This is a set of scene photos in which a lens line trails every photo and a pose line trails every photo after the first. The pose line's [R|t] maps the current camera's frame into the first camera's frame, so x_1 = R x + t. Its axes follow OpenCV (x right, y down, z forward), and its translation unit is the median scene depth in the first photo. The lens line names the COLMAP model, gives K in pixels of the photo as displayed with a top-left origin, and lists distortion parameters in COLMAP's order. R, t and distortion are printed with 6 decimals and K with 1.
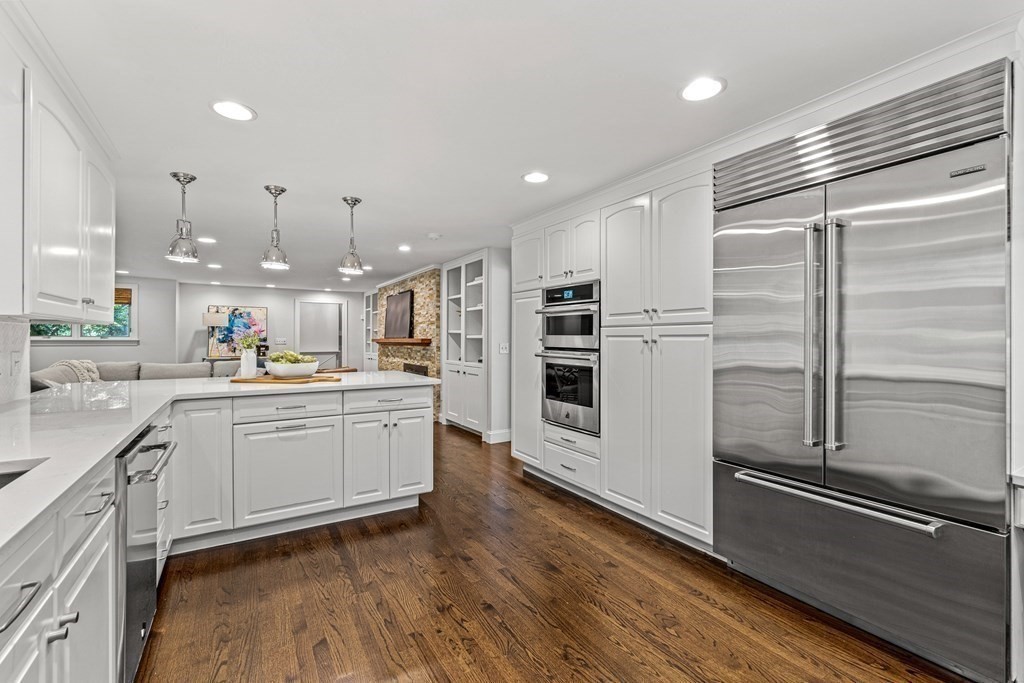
lens RADIAL K [[456.6, 0, 515.7], [0, 456.6, 338.4], [0, 0, 1]] dist [-0.002416, -0.000144]
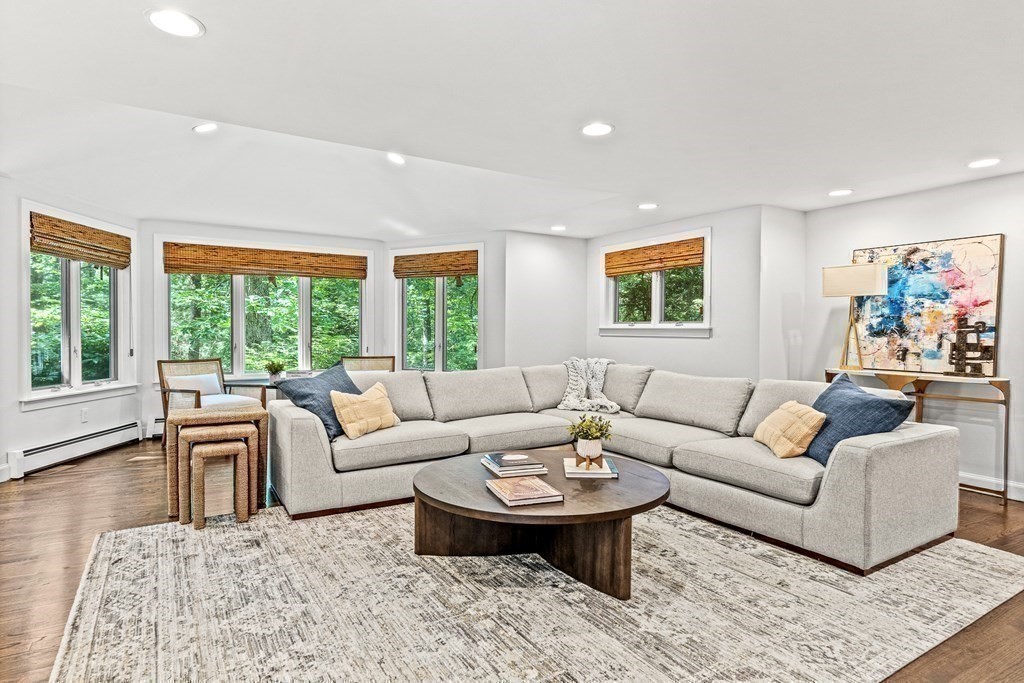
lens RADIAL K [[565.1, 0, 505.0], [0, 565.1, 345.1], [0, 0, 1]] dist [-0.001524, -0.000998]
pose [[0.000853, 0.021752, -0.999763, -0.155494], [-0.010980, 0.999703, 0.021741, 0.012454], [0.999939, 0.010959, 0.001092, 0.780037]]
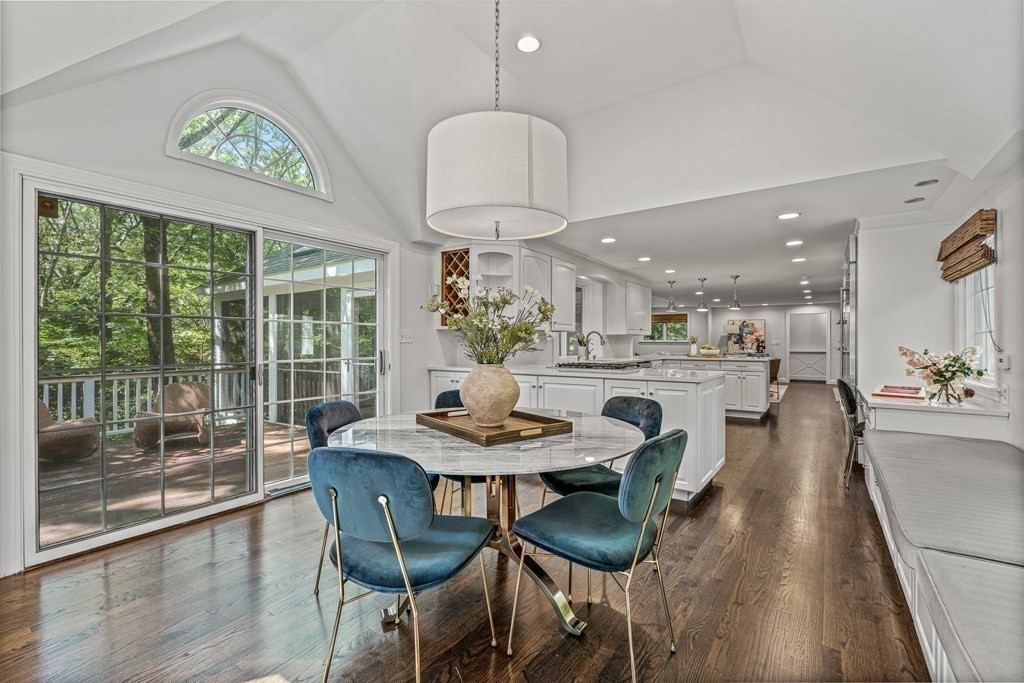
lens RADIAL K [[456.6, 0, 519.4], [0, 456.6, 343.4], [0, 0, 1]] dist [-0.002416, -0.000144]
pose [[0.429093, 0.002734, -0.903256, 0.519300], [-0.000616, 0.999996, 0.002734, 0.005620], [0.903260, -0.000617, 0.429093, -0.388006]]
